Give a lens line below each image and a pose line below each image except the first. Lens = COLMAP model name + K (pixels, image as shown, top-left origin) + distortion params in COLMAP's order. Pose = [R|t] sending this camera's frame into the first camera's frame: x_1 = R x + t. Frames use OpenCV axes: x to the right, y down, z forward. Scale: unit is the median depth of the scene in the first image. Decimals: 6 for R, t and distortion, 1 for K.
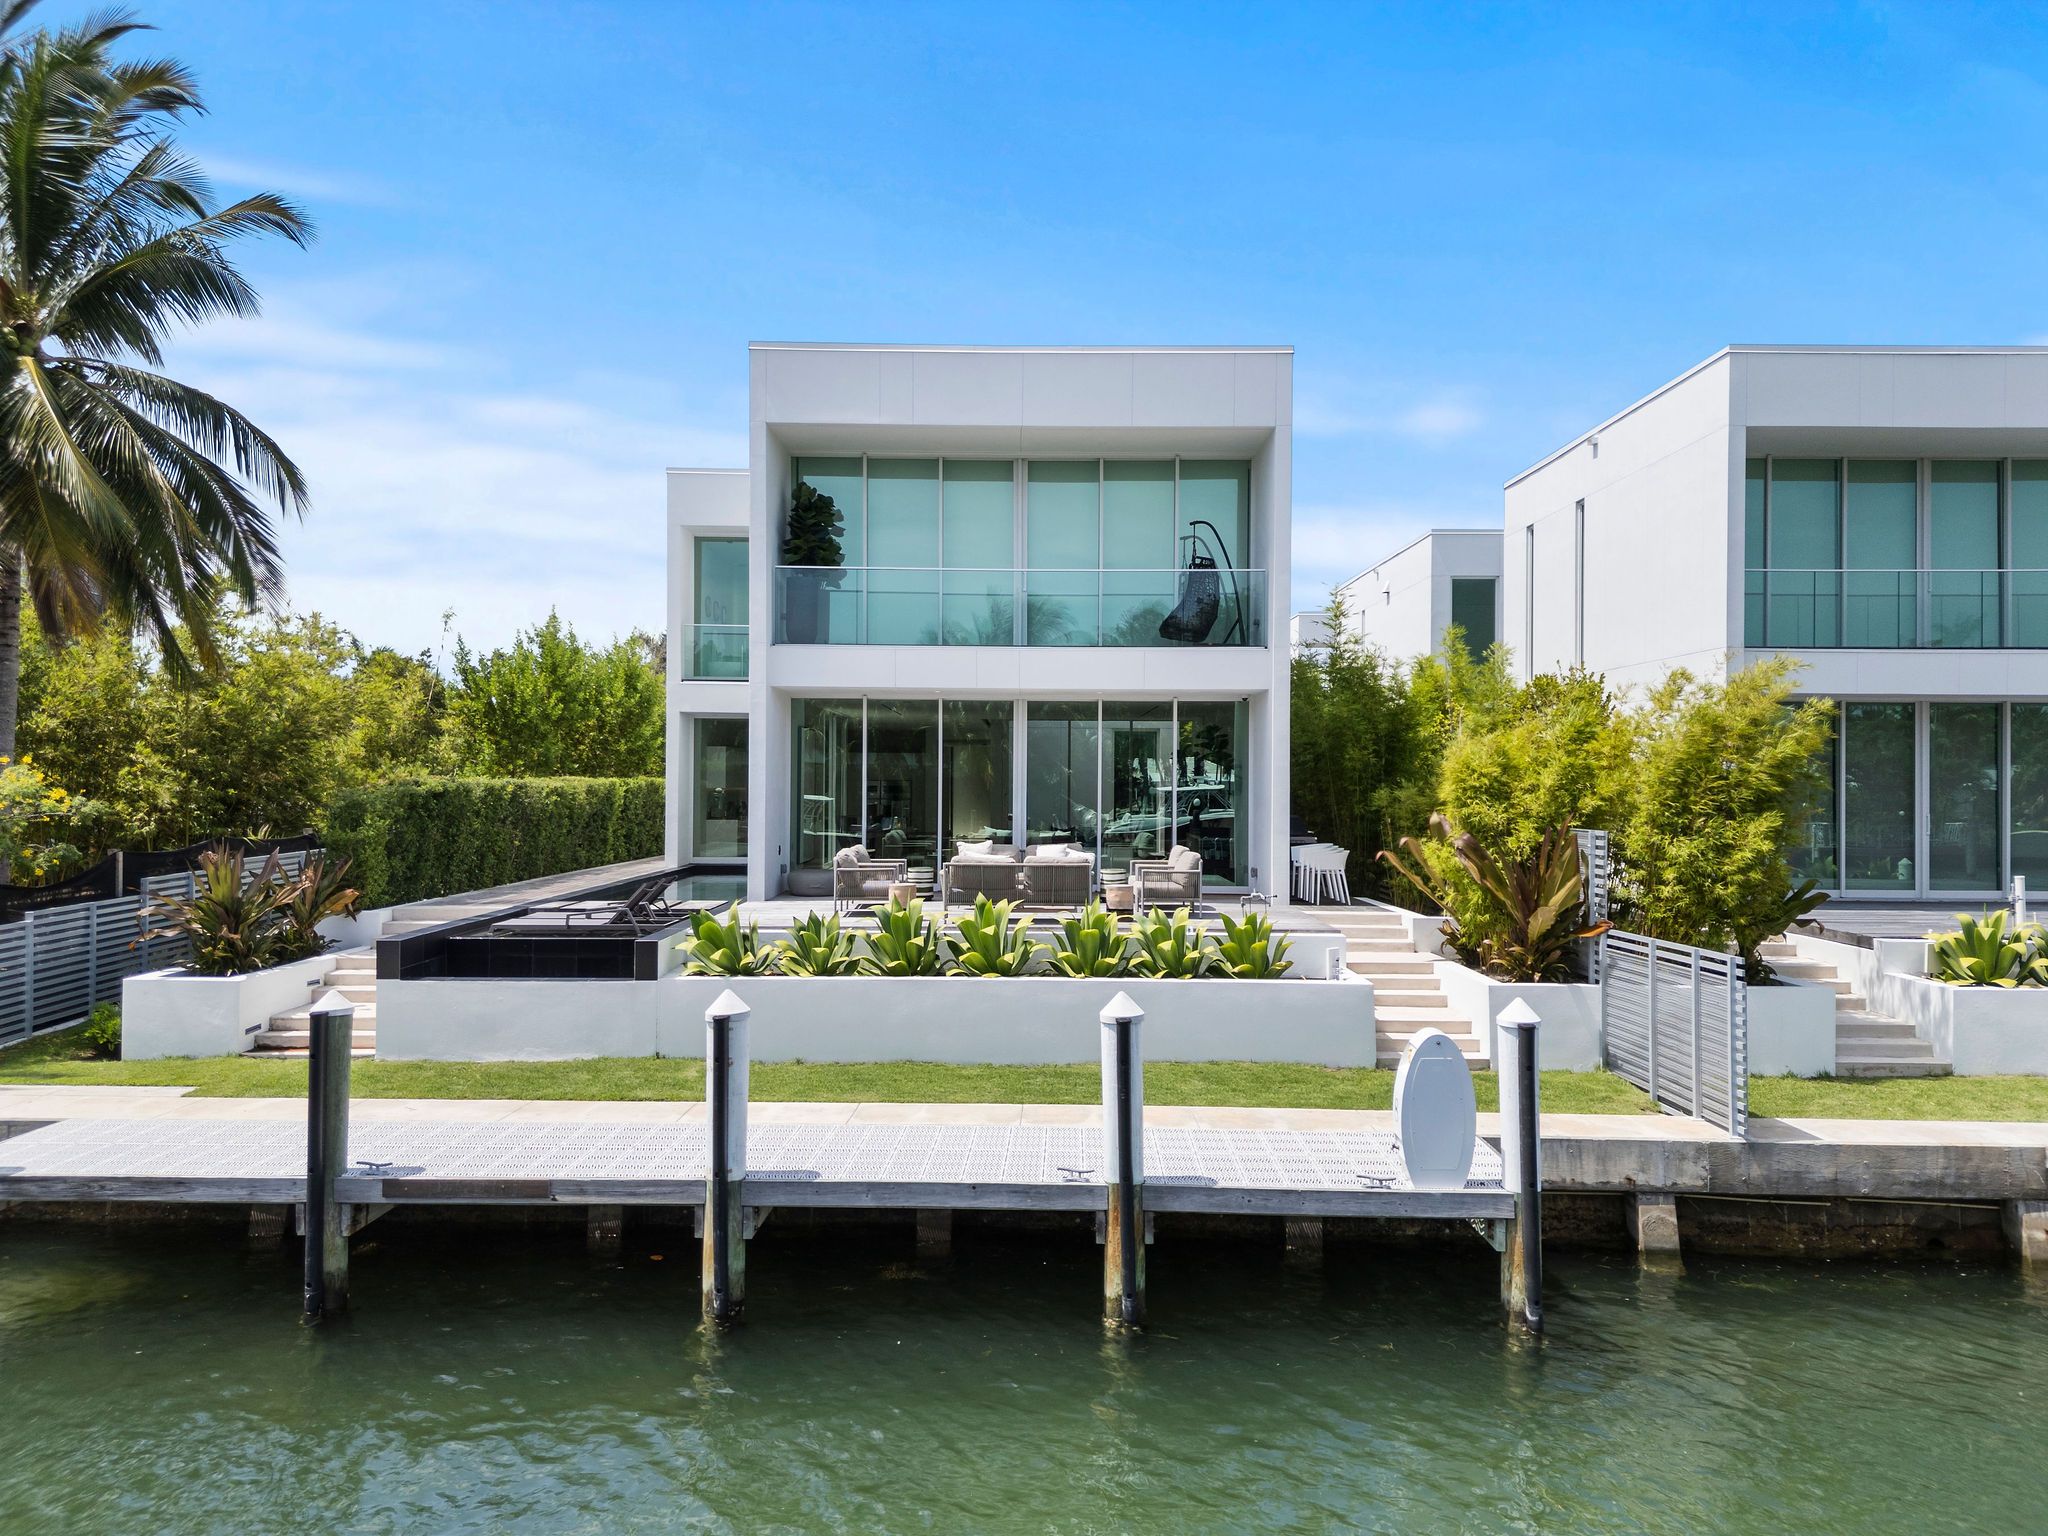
lens RADIAL K [[1430.9, 0, 1026.3], [0, 1430.9, 774.2], [0, 0, 1]] dist [0.066183, -0.051878]
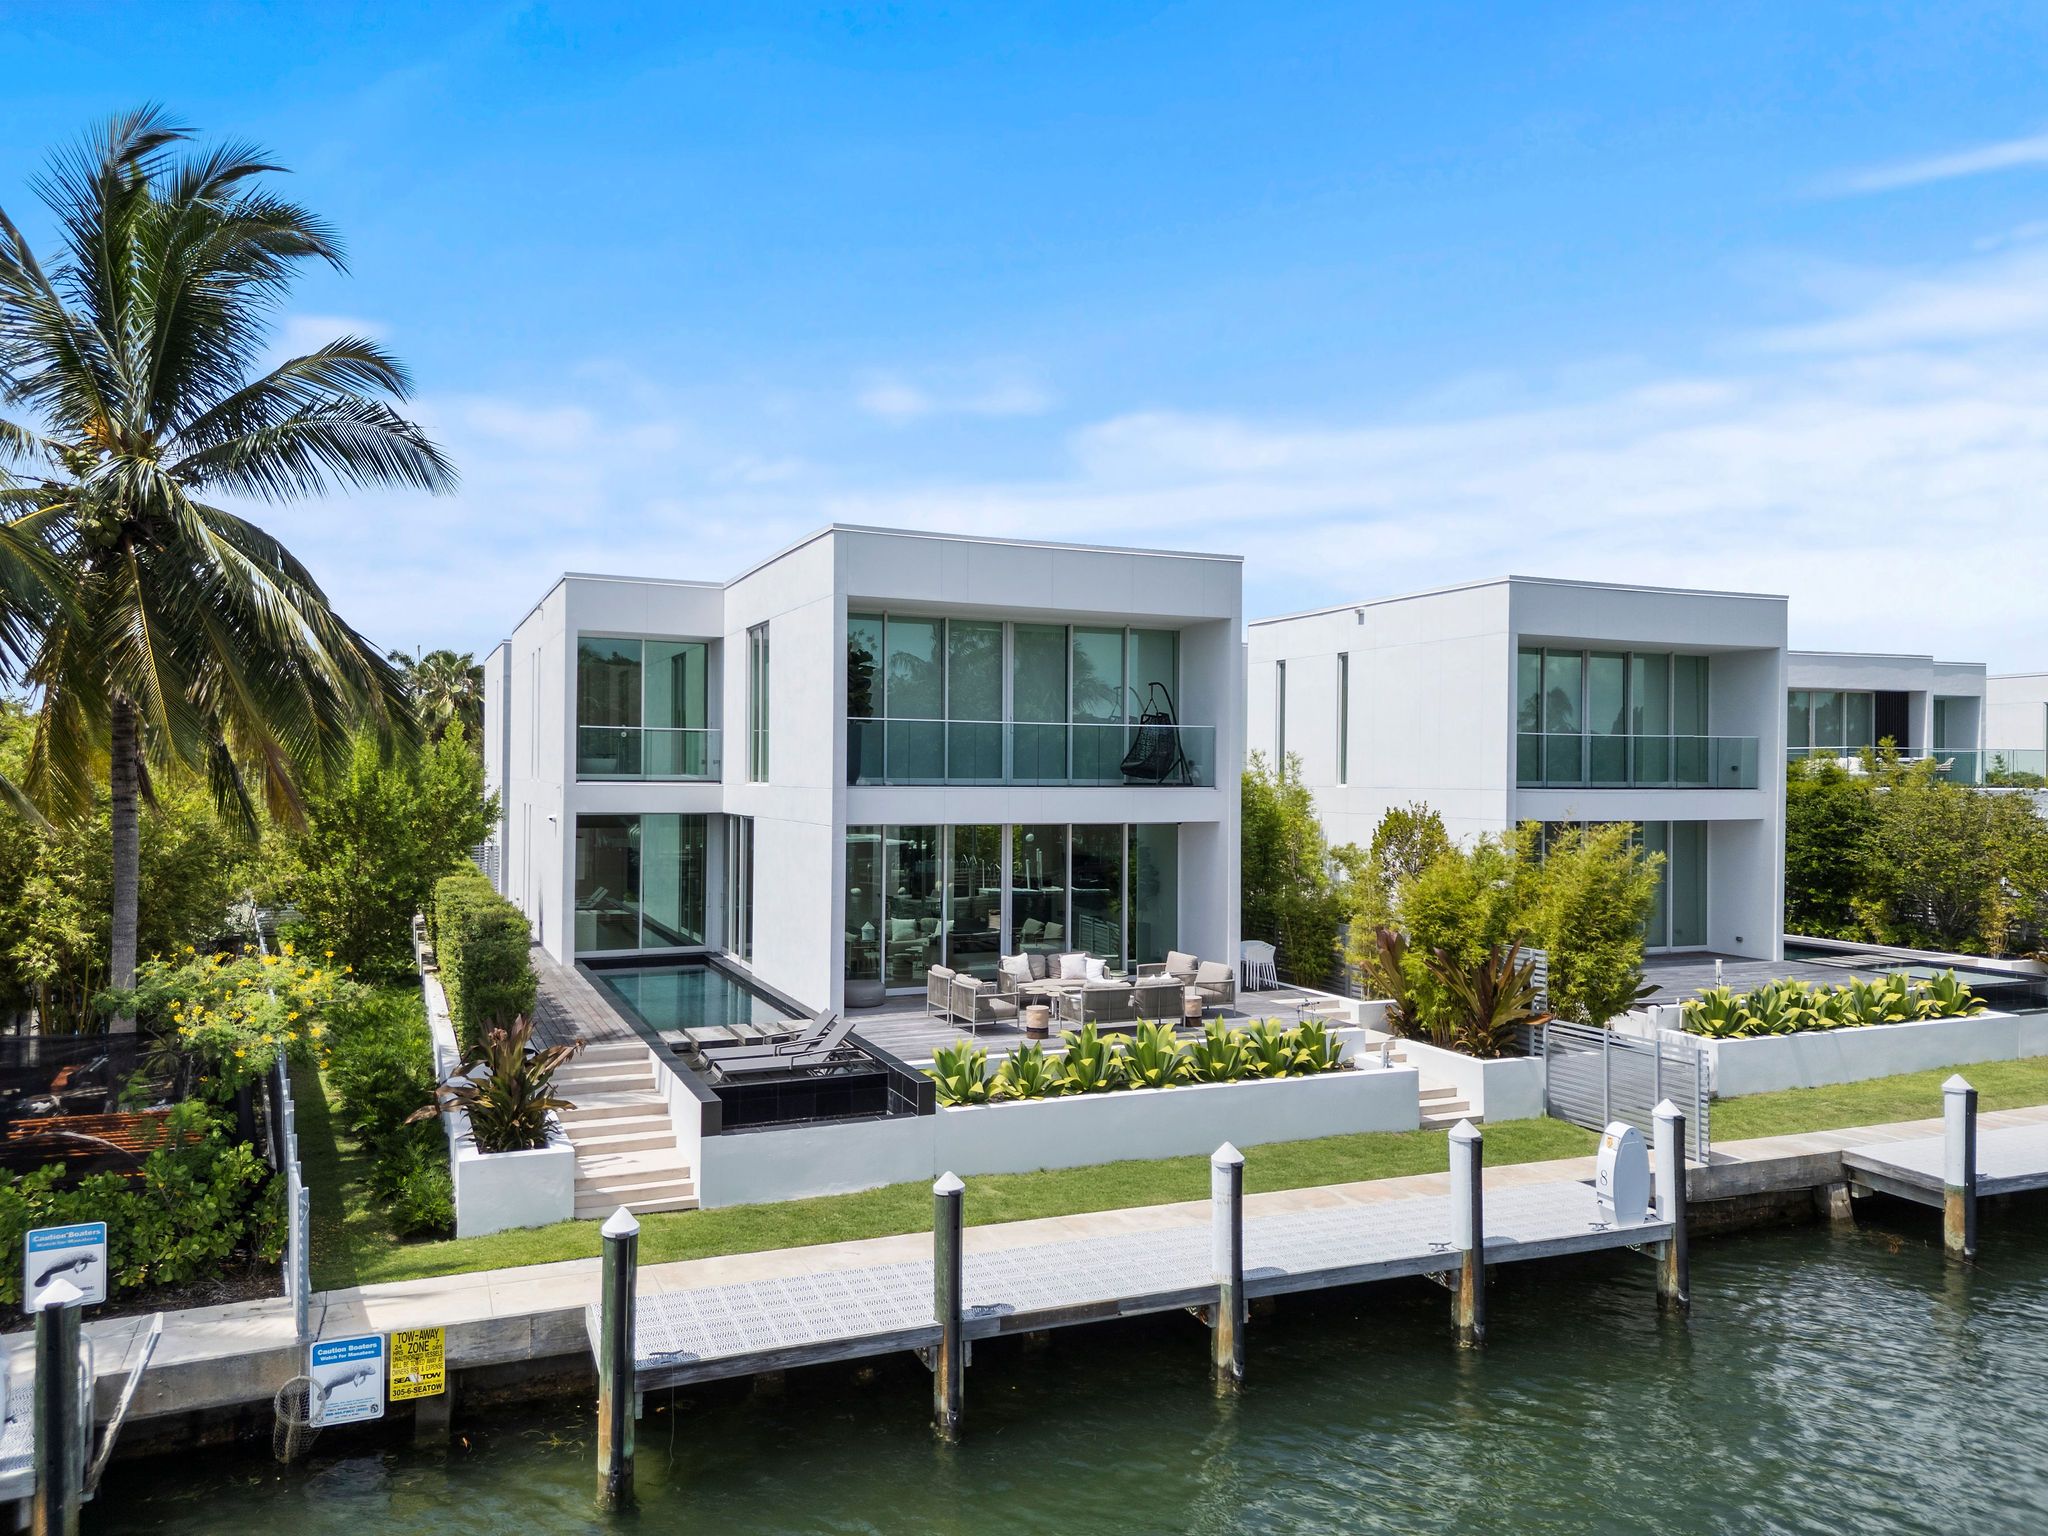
lens RADIAL K [[1430.9, 0, 1026.3], [0, 1430.9, 774.2], [0, 0, 1]] dist [0.066183, -0.051878]
pose [[0.914770, 0.000663, 0.403975, -0.669828], [-0.004857, 0.999944, 0.009357, -0.151403], [-0.403946, -0.010521, 0.914722, -0.120715]]
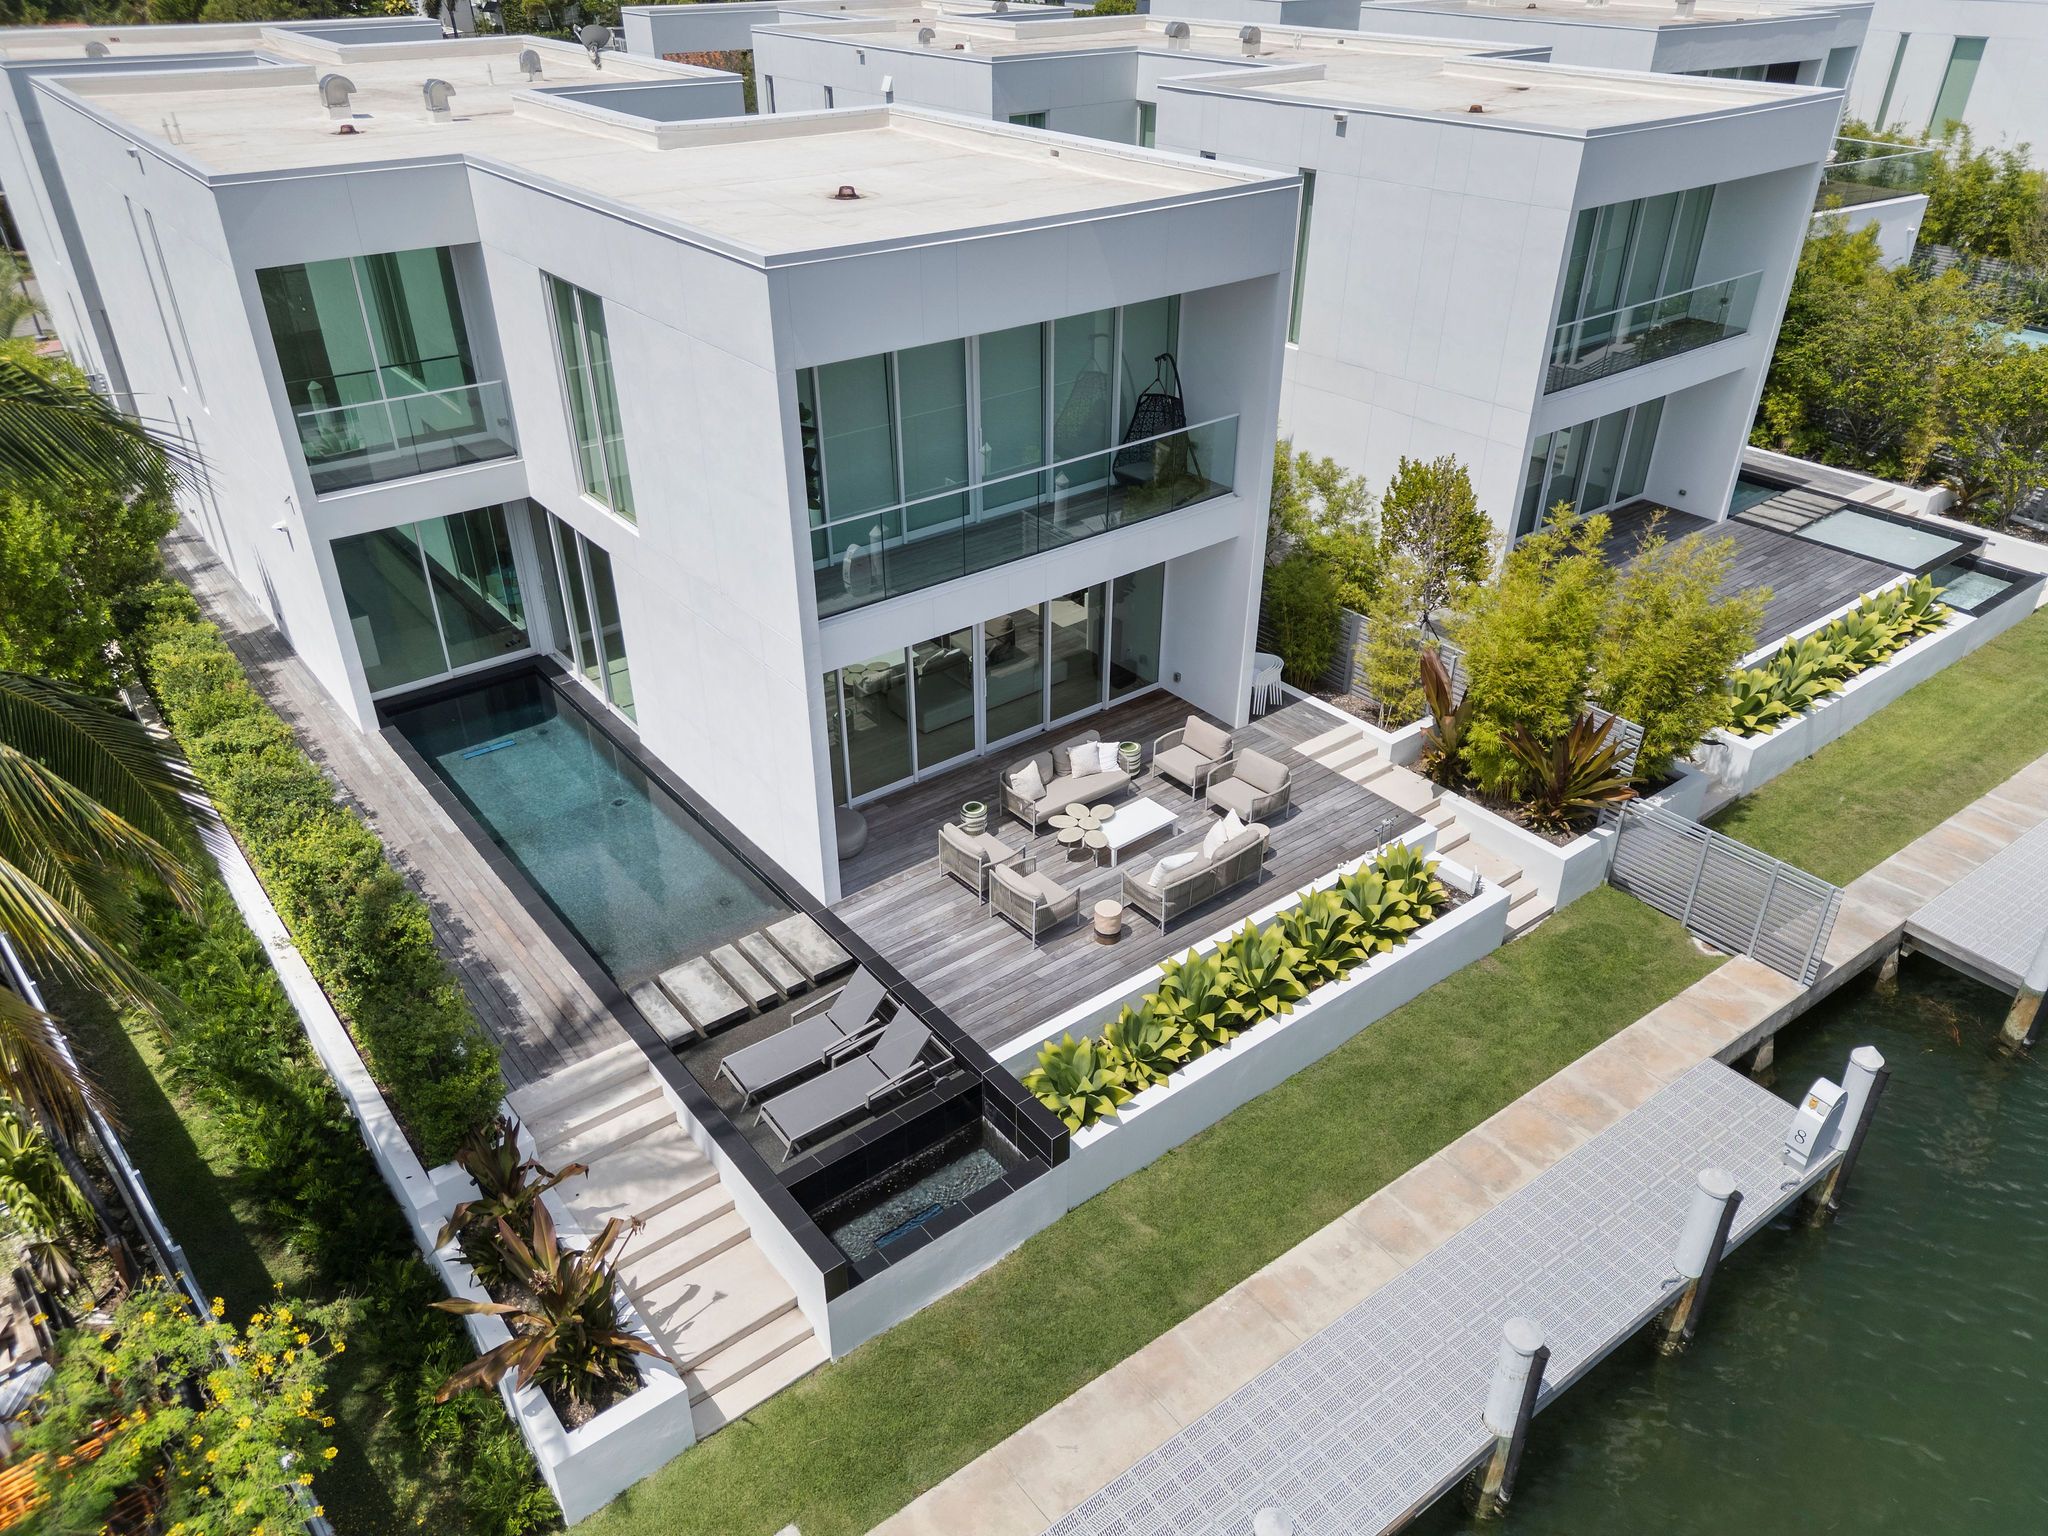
lens RADIAL K [[1430.9, 0, 1026.3], [0, 1430.9, 774.2], [0, 0, 1]] dist [0.066183, -0.051878]
pose [[0.787095, -0.326494, 0.523338, -0.710972], [0.001116, 0.849183, 0.528098, -0.605252], [-0.616831, -0.415079, 0.668752, 0.466800]]
